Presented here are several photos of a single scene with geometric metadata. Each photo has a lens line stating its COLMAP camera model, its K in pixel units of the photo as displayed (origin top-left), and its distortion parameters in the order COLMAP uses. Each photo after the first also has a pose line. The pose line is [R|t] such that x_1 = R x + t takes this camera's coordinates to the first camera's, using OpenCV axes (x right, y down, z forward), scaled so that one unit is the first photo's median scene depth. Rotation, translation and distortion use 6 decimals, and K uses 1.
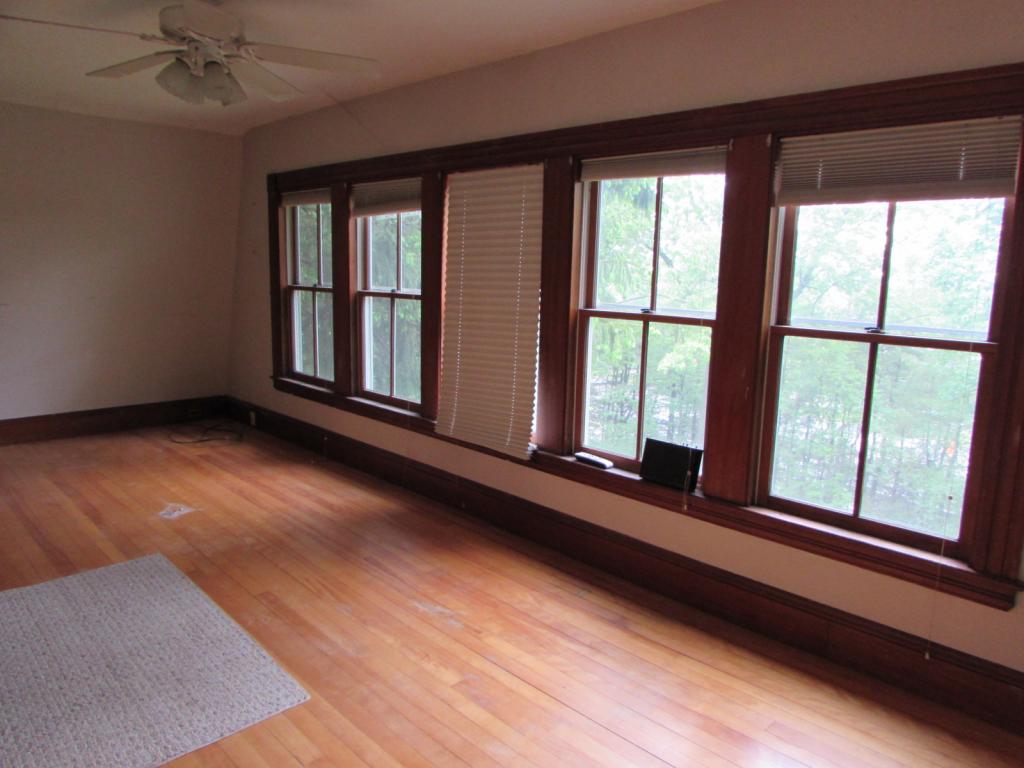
lens RADIAL K [[721.4, 0, 517.6], [0, 721.4, 381.3], [0, 0, 1]] dist [-0.028505, 0.007429]
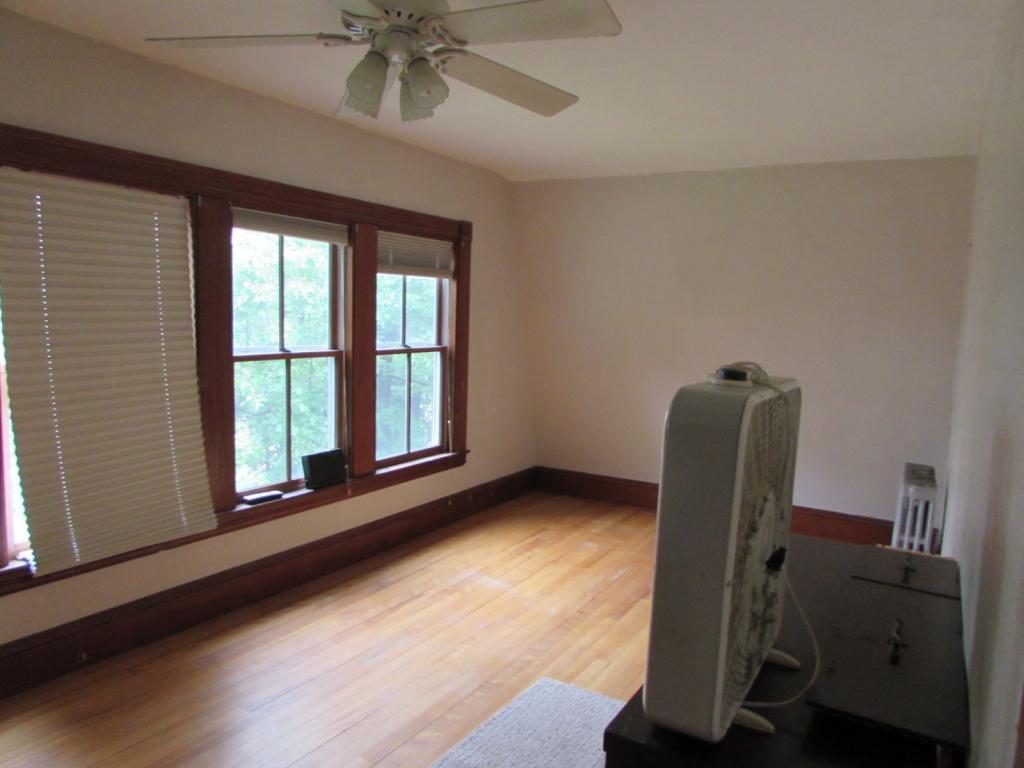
lens RADIAL K [[721.4, 0, 517.6], [0, 721.4, 381.3], [0, 0, 1]] dist [-0.028505, 0.007429]
pose [[-0.266993, -0.127351, 0.955247, -1.043824], [0.105994, 0.981336, 0.160454, -0.198019], [-0.957852, 0.144091, -0.248512, 0.954878]]
